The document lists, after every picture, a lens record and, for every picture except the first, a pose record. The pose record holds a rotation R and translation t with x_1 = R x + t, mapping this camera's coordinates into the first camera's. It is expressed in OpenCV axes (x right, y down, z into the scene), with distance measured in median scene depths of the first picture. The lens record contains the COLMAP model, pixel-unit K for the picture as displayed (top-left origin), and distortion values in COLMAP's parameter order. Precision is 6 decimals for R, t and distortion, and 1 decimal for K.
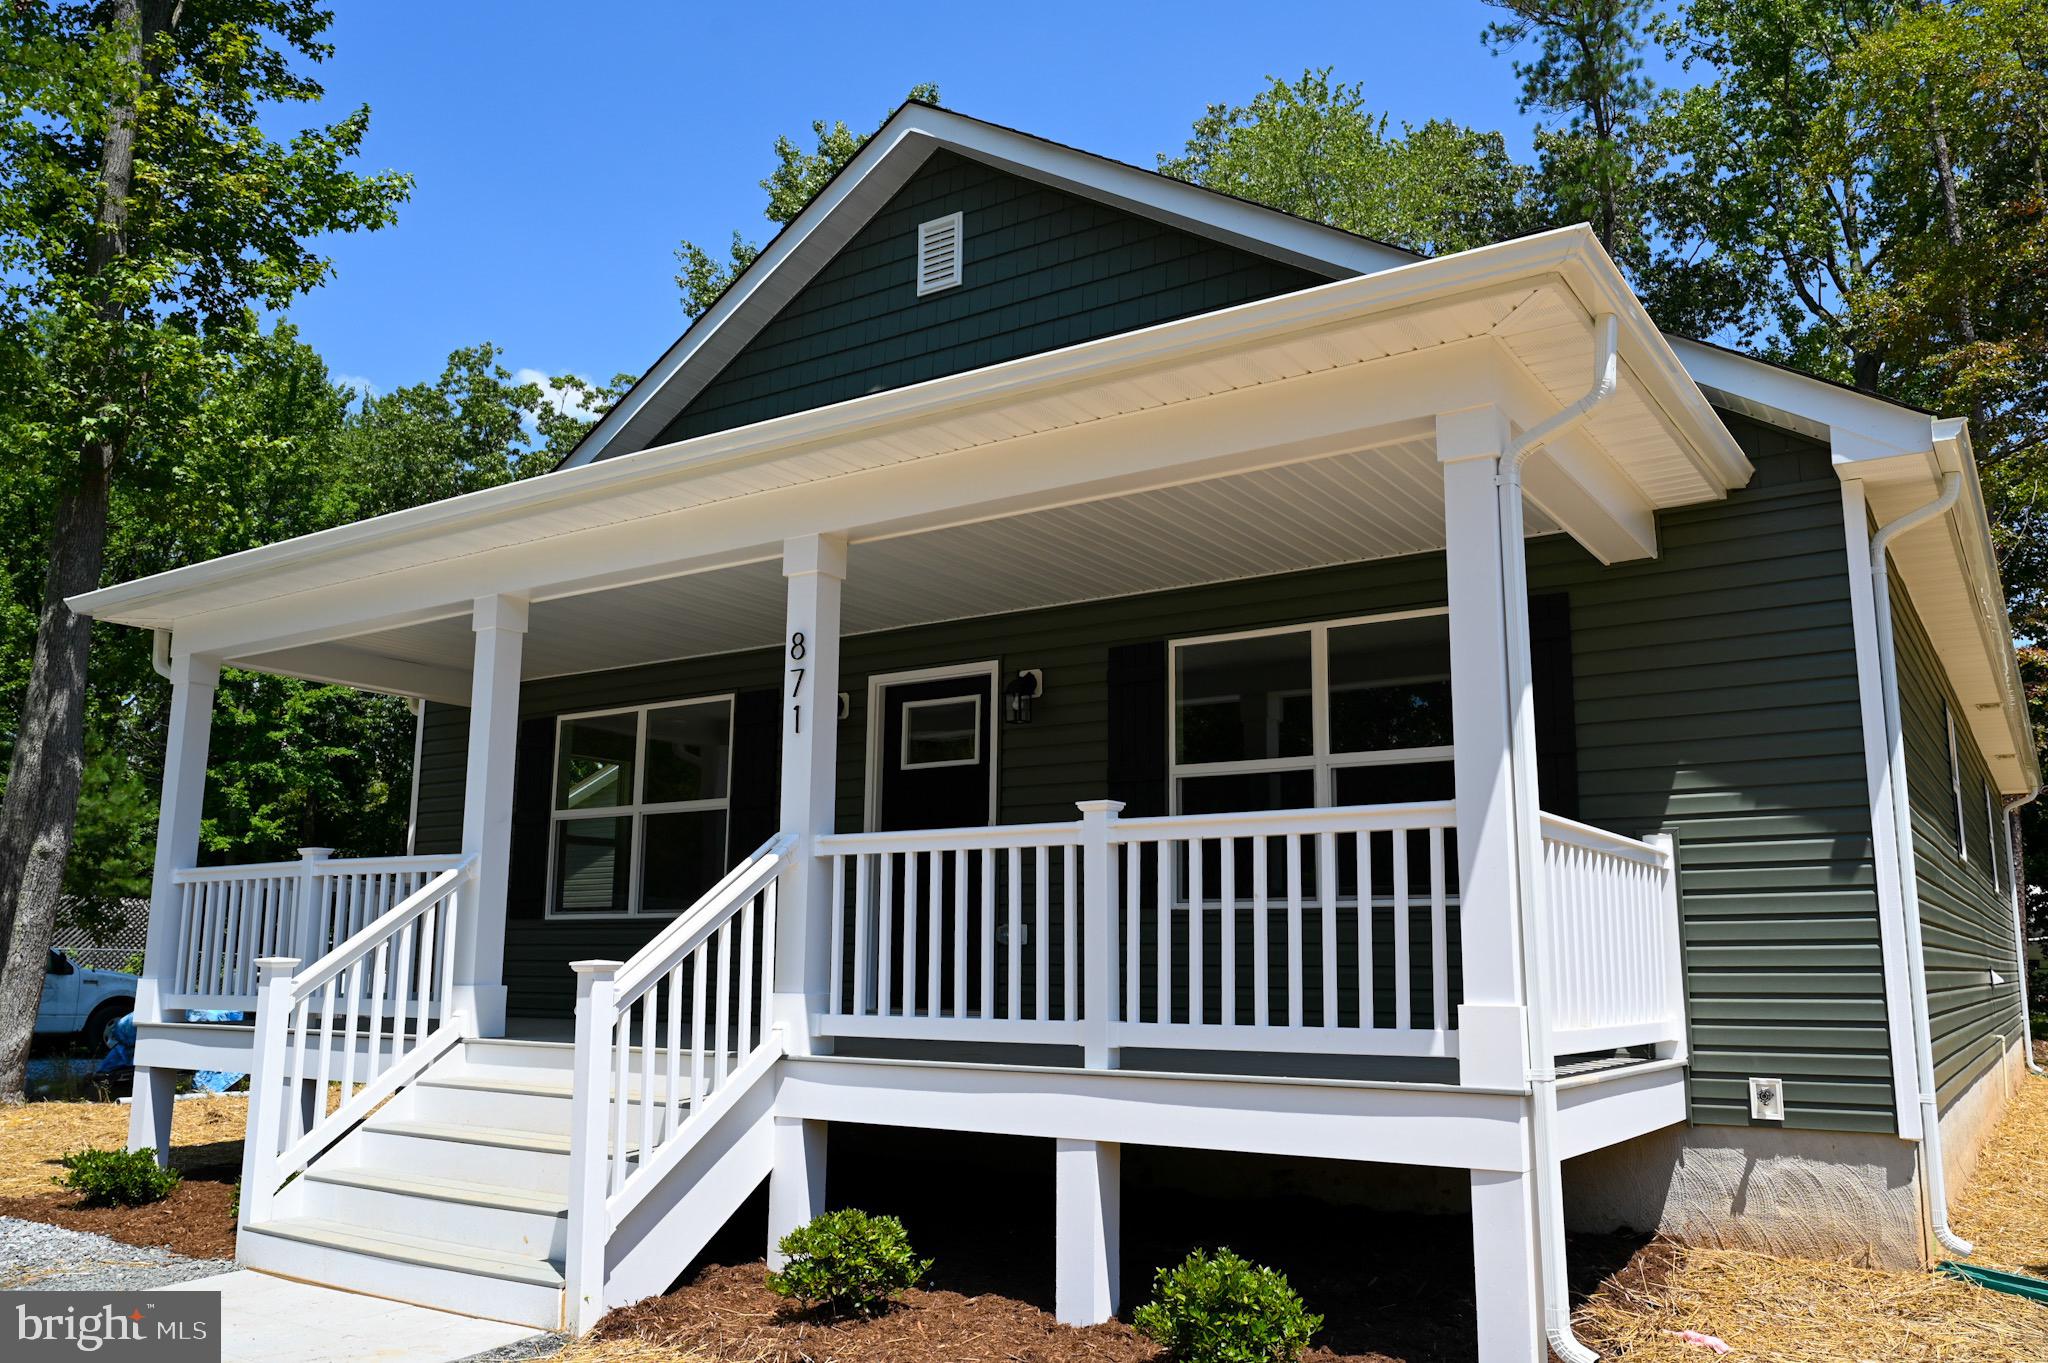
lens RADIAL K [[1565.4, 0, 1024.0], [0, 1565.4, 688.6], [0, 0, 1]] dist [-0.012386, 0.007755]
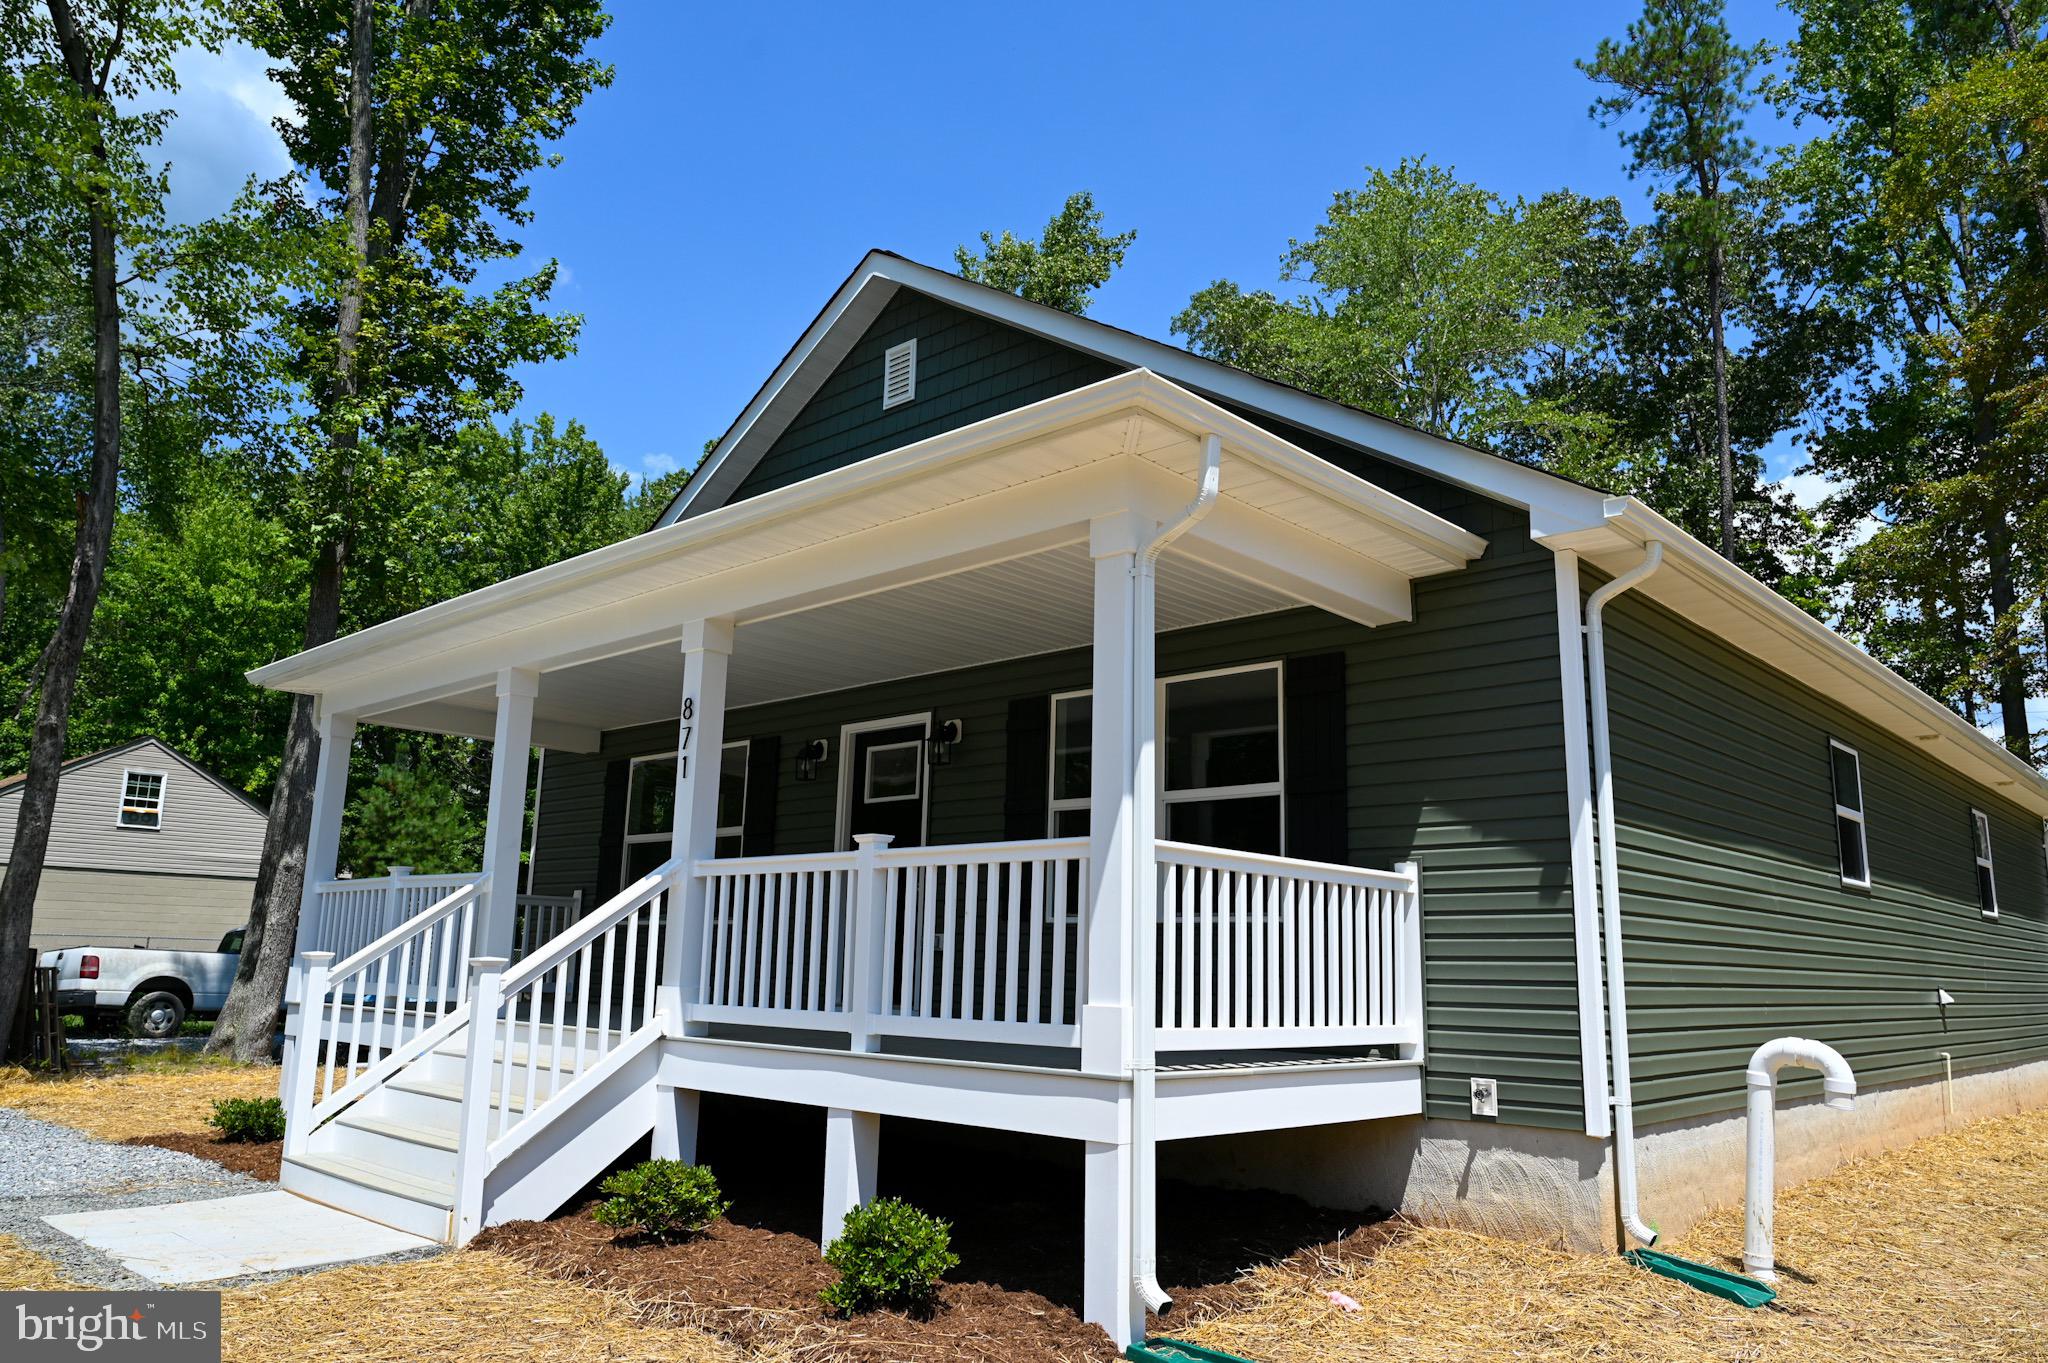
lens RADIAL K [[1413.5, 0, 1022.7], [0, 1413.5, 681.7], [0, 0, 1]] dist [-0.003938, -0.000339]
pose [[0.985905, -0.016394, -0.166504, 0.289419], [0.012114, 0.999570, -0.026691, -0.014348], [0.166870, 0.024298, 0.985680, -0.069466]]
